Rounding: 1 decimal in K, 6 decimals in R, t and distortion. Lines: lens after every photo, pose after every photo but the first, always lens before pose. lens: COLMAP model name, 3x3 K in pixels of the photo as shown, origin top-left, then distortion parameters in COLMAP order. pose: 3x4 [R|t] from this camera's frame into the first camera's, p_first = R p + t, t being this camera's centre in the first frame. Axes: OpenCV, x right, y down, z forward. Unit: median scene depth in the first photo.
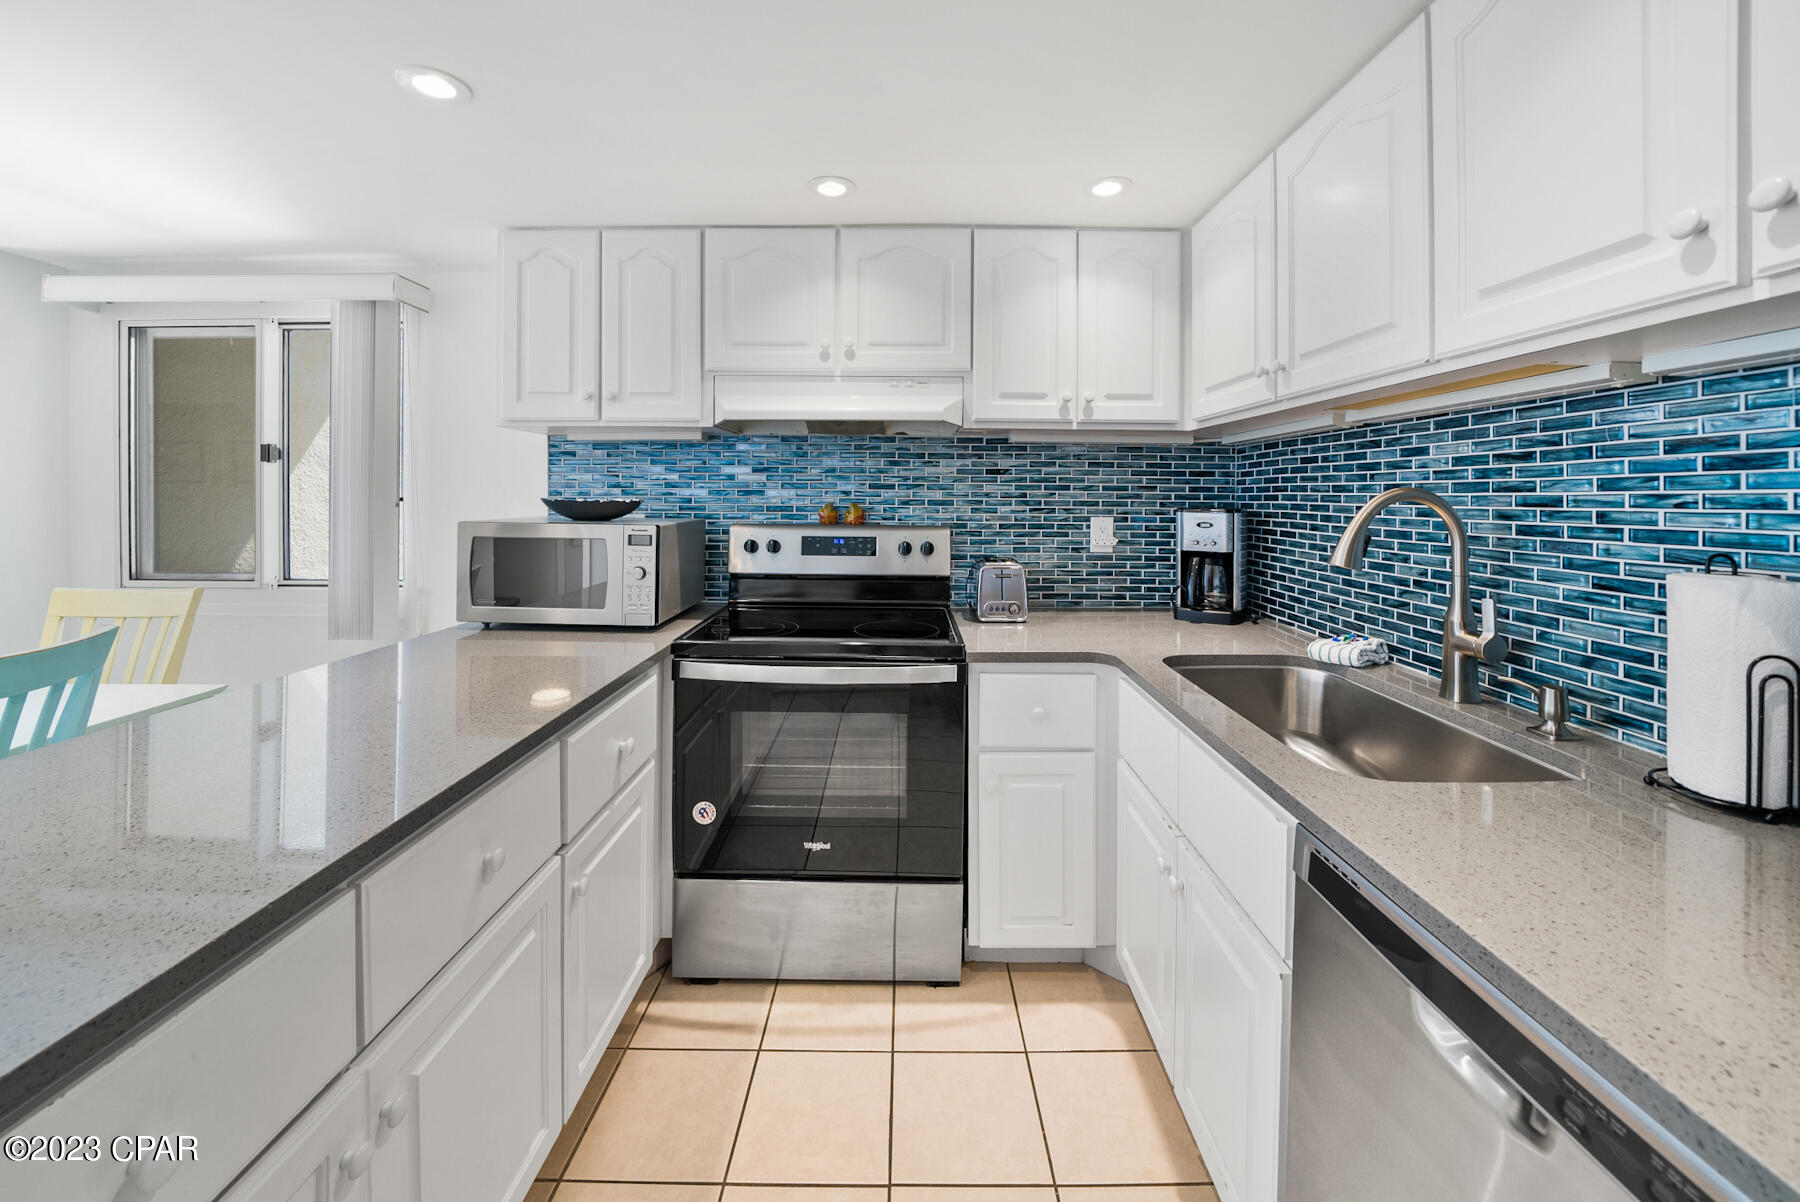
lens RADIAL K [[662.7, 0, 905.4], [0, 662.7, 509.6], [0, 0, 1]] dist [-0.017673, 0.000026]
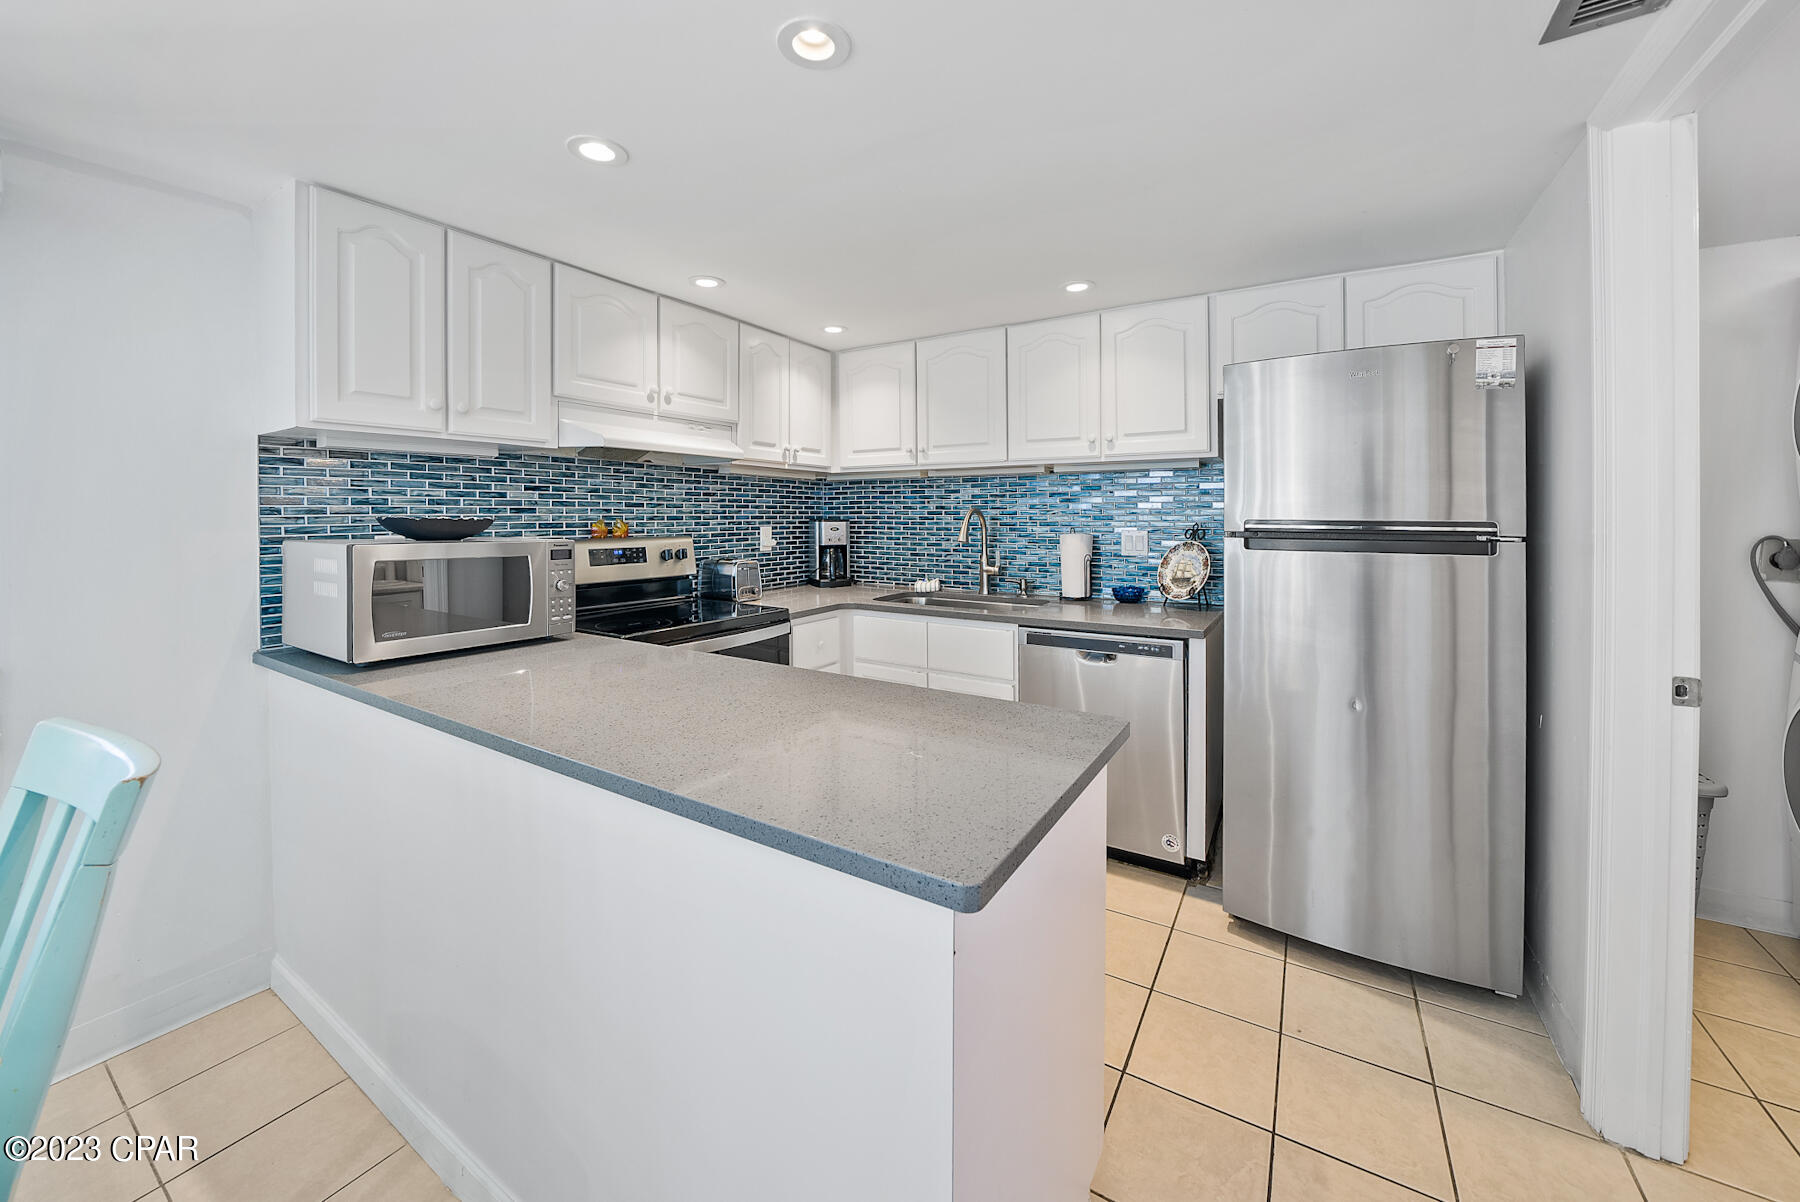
lens RADIAL K [[662.7, 0, 905.4], [0, 662.7, 509.6], [0, 0, 1]] dist [-0.017673, 0.000026]
pose [[0.522823, -0.000671, 0.852441, -0.888362], [0.022470, 0.999663, -0.012995, -0.000414], [-0.852145, 0.025949, 0.522662, -0.032146]]
